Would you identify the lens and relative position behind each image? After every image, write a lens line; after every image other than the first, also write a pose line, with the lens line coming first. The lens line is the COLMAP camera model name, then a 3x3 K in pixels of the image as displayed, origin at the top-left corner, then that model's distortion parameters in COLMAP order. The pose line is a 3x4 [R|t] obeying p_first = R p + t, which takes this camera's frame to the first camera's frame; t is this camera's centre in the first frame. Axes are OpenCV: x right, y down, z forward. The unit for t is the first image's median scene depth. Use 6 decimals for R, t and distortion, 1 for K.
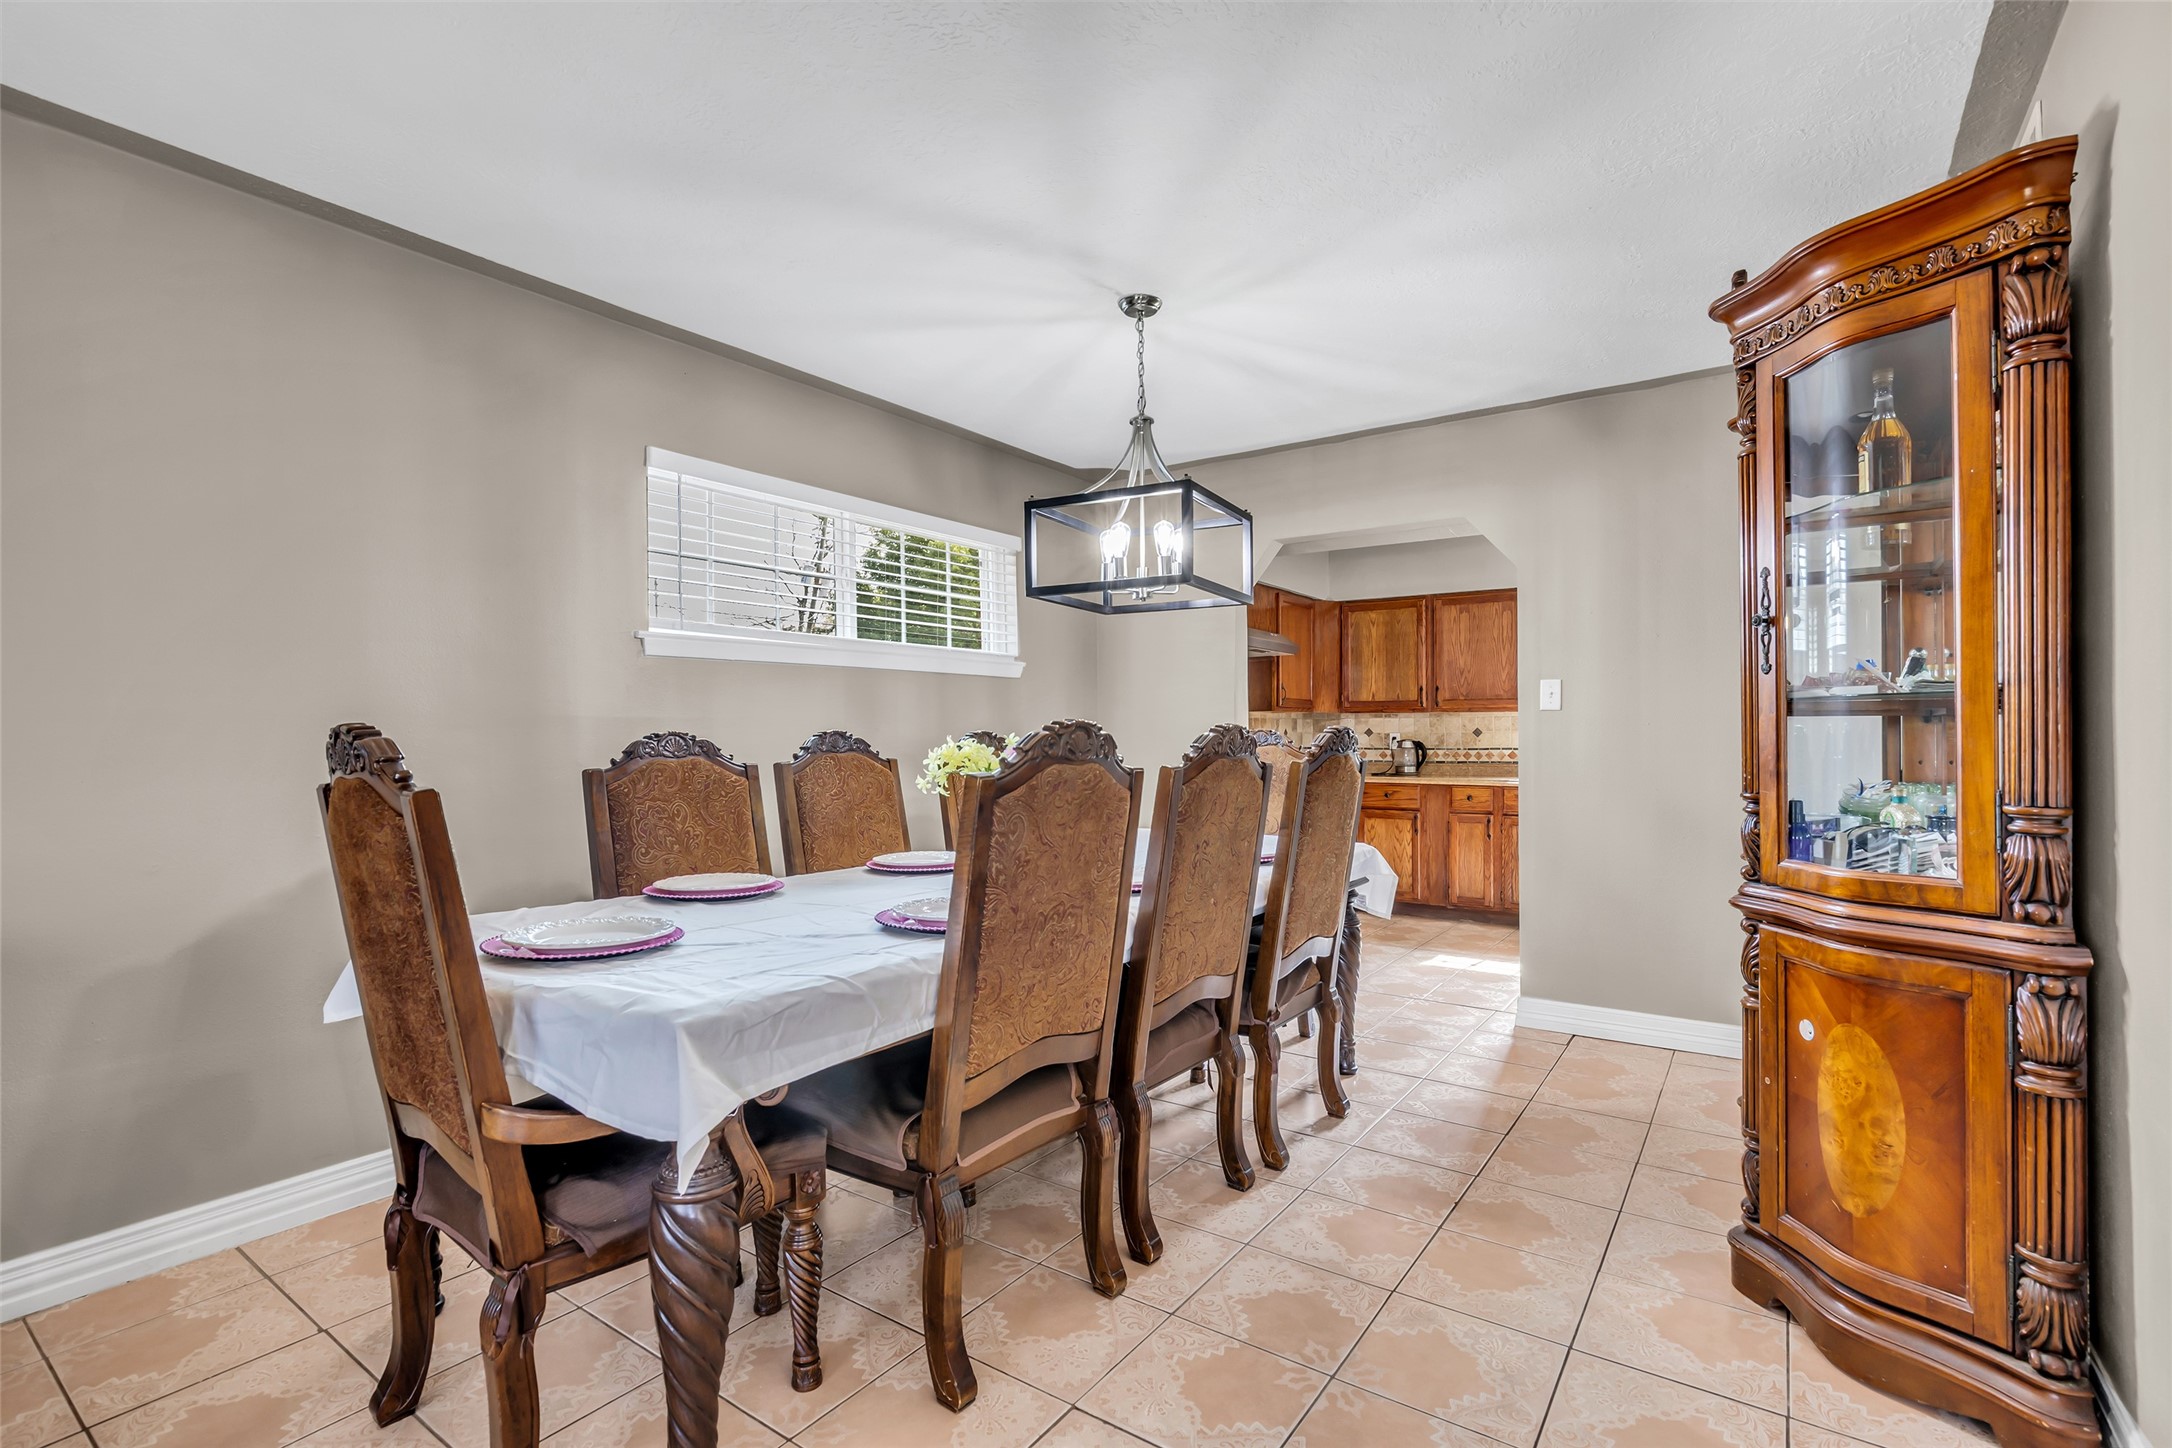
lens RADIAL K [[988.6, 0, 1077.5], [0, 988.6, 741.2], [0, 0, 1]] dist [-0.011601, 0.003720]
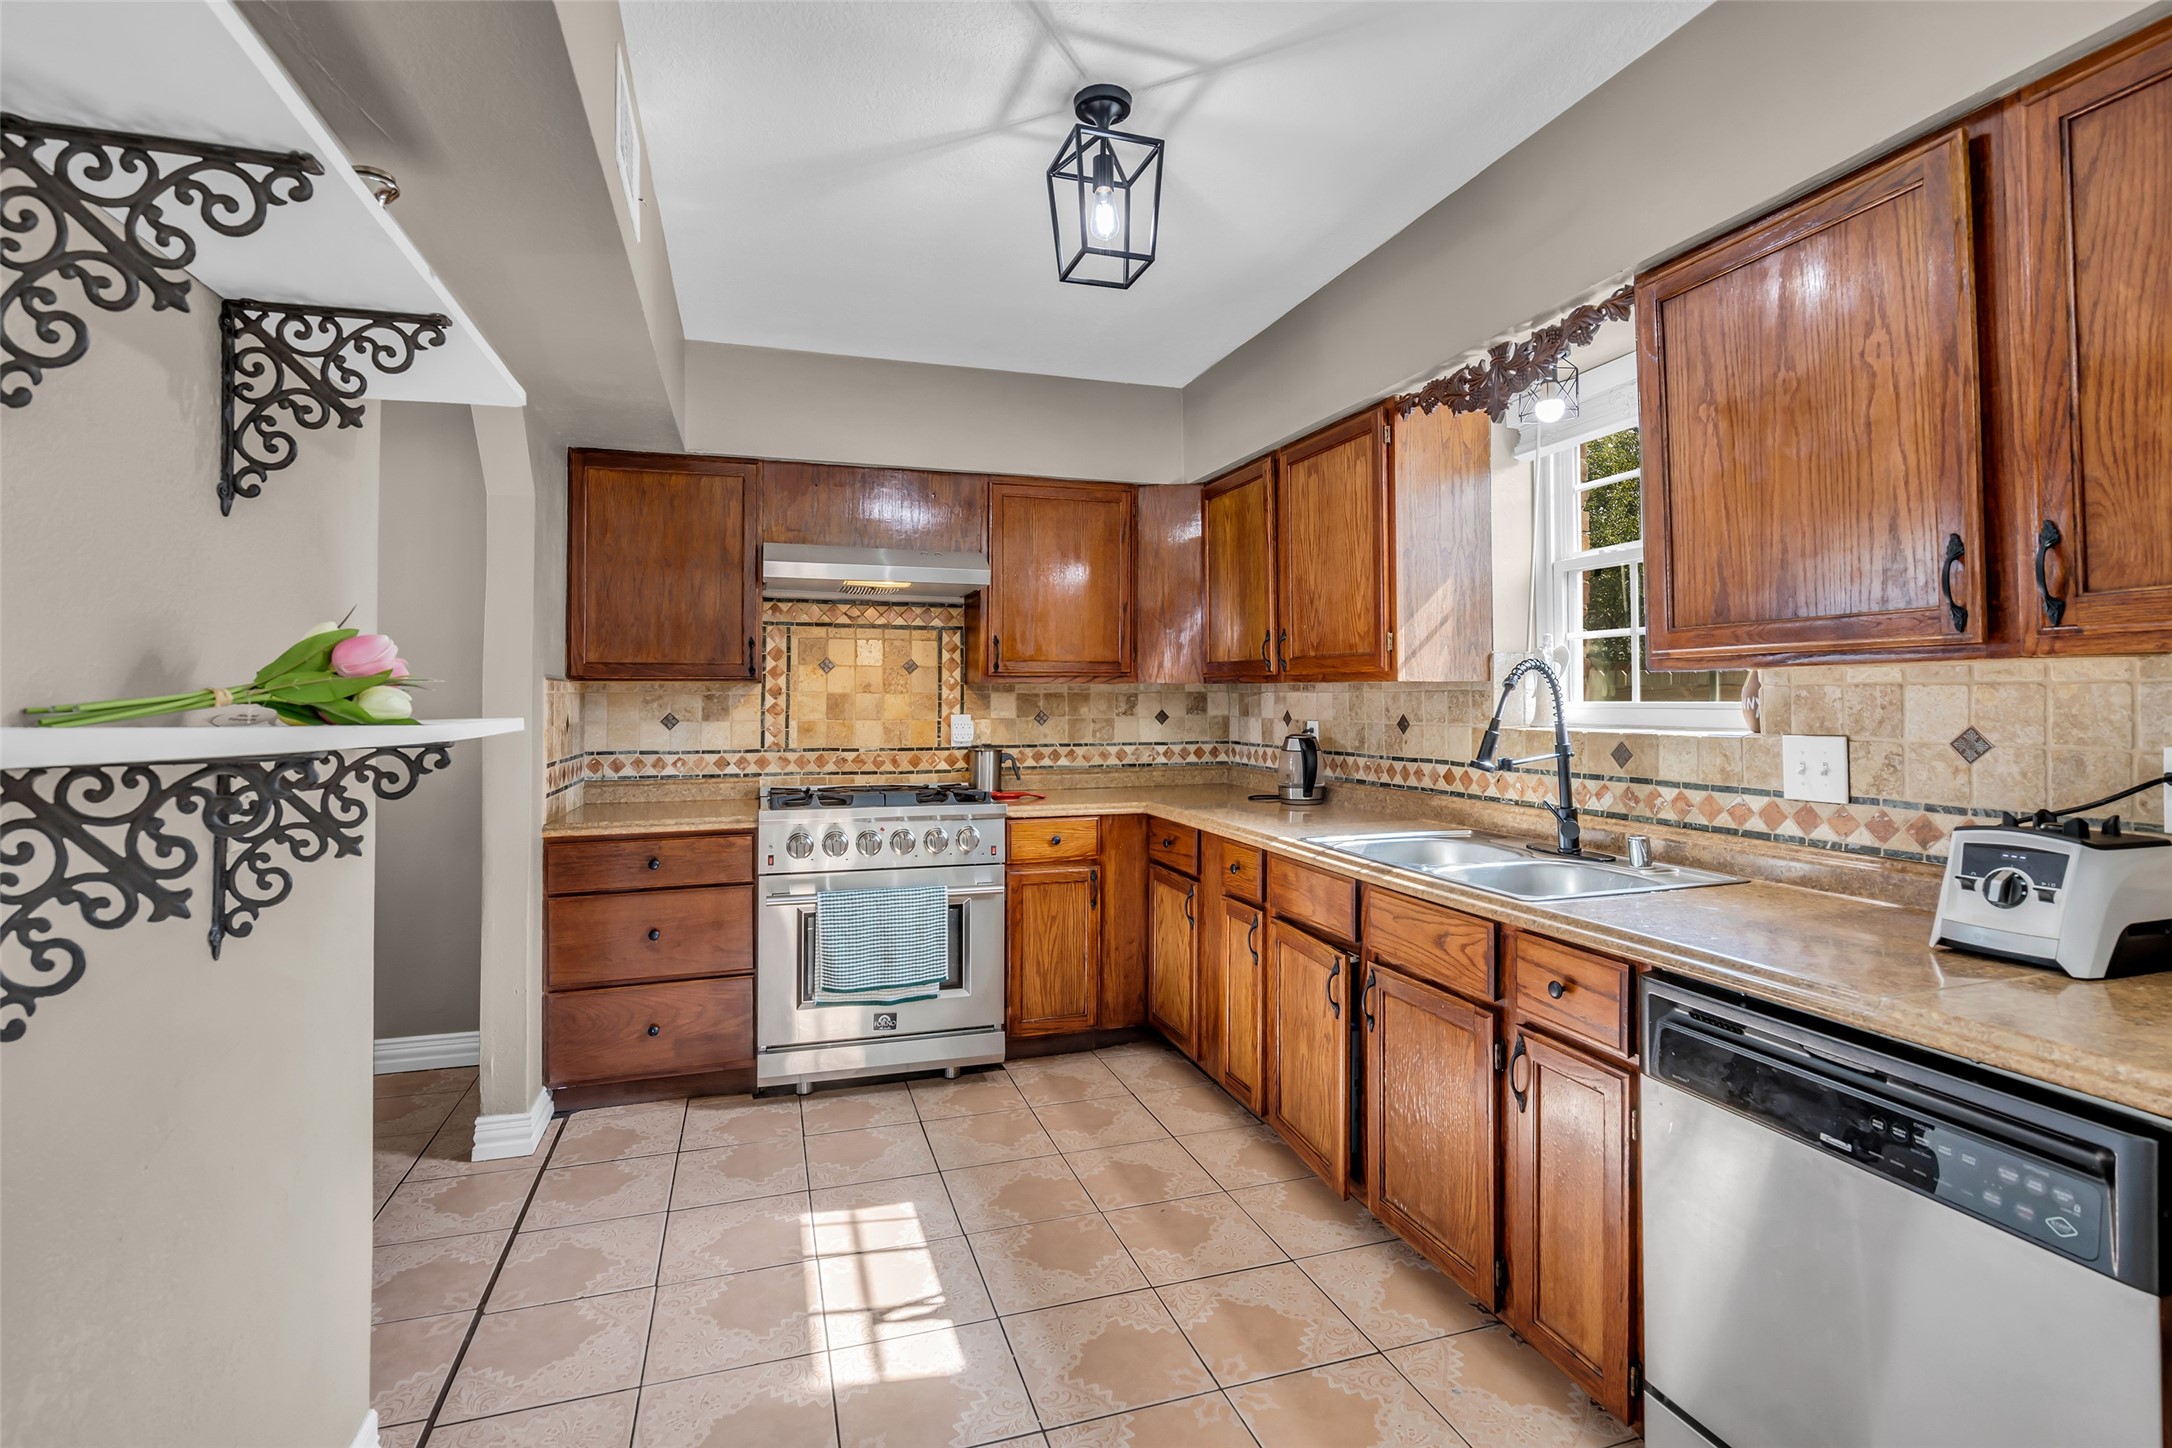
lens RADIAL K [[988.6, 0, 1095.2], [0, 988.6, 671.0], [0, 0, 1]] dist [-0.011601, 0.003720]
pose [[0.800696, -0.011609, -0.598958, 1.320106], [-0.004890, 0.999652, -0.025911, -0.049279], [0.599051, 0.023676, 0.800361, 1.234181]]
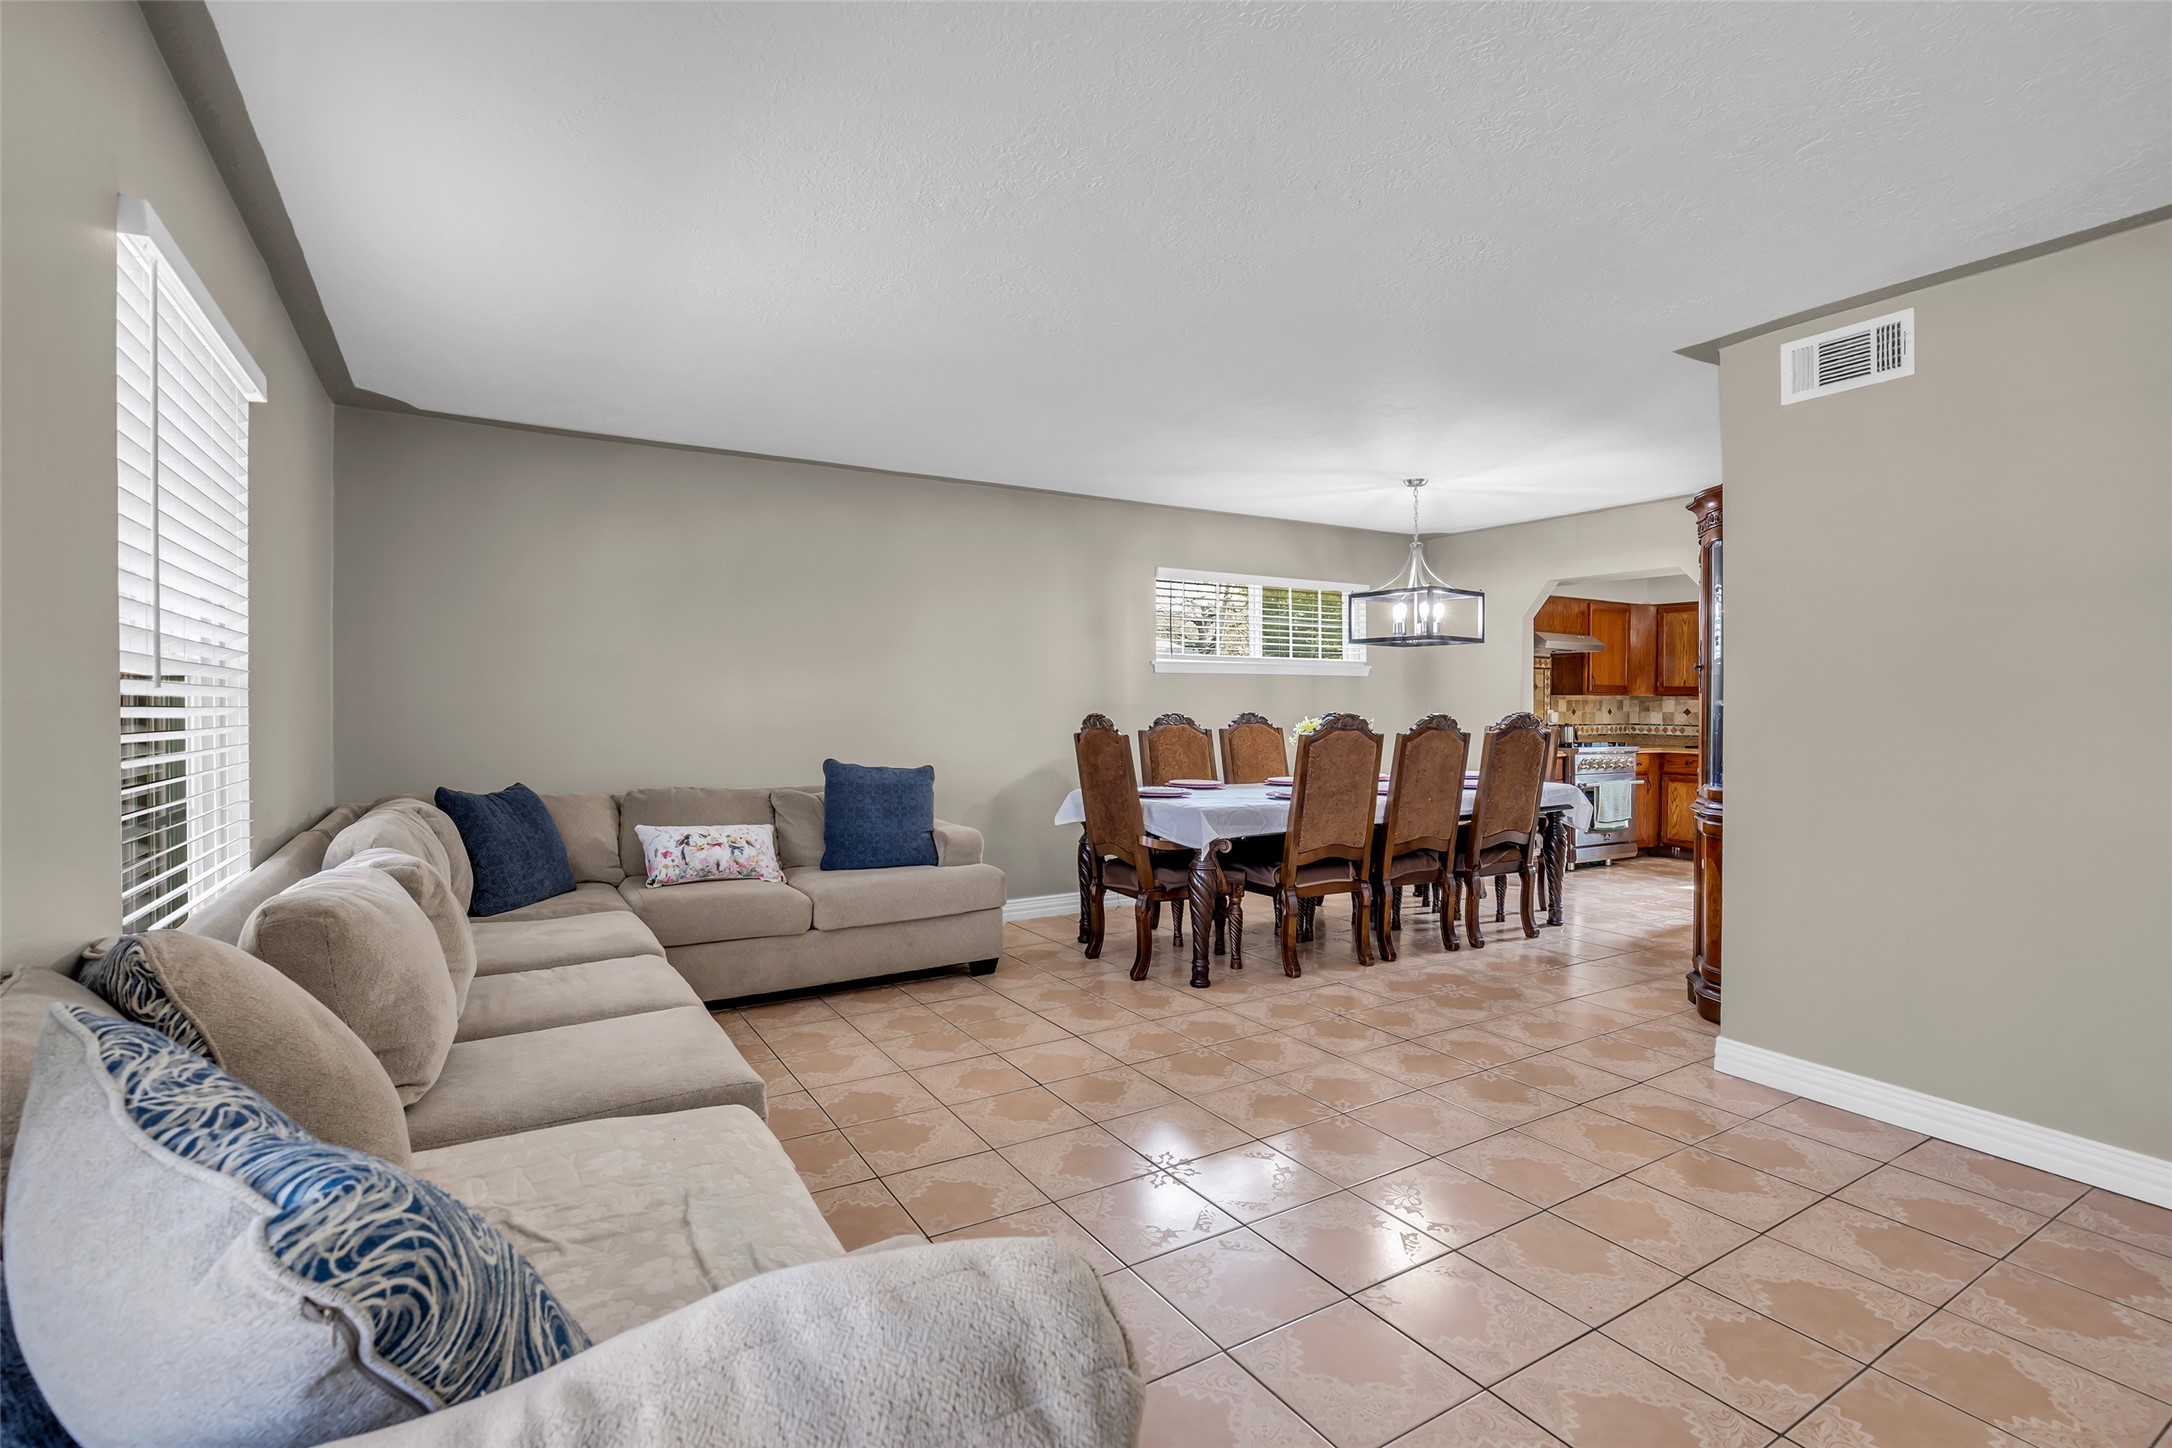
lens RADIAL K [[988.6, 0, 1079.9], [0, 988.6, 722.8], [0, 0, 1]] dist [-0.011601, 0.003720]
pose [[0.917400, 0.014408, -0.397705, 0.232182], [-0.008865, 0.999836, 0.015773, -0.019192], [0.397867, -0.010944, 0.917378, -0.961014]]
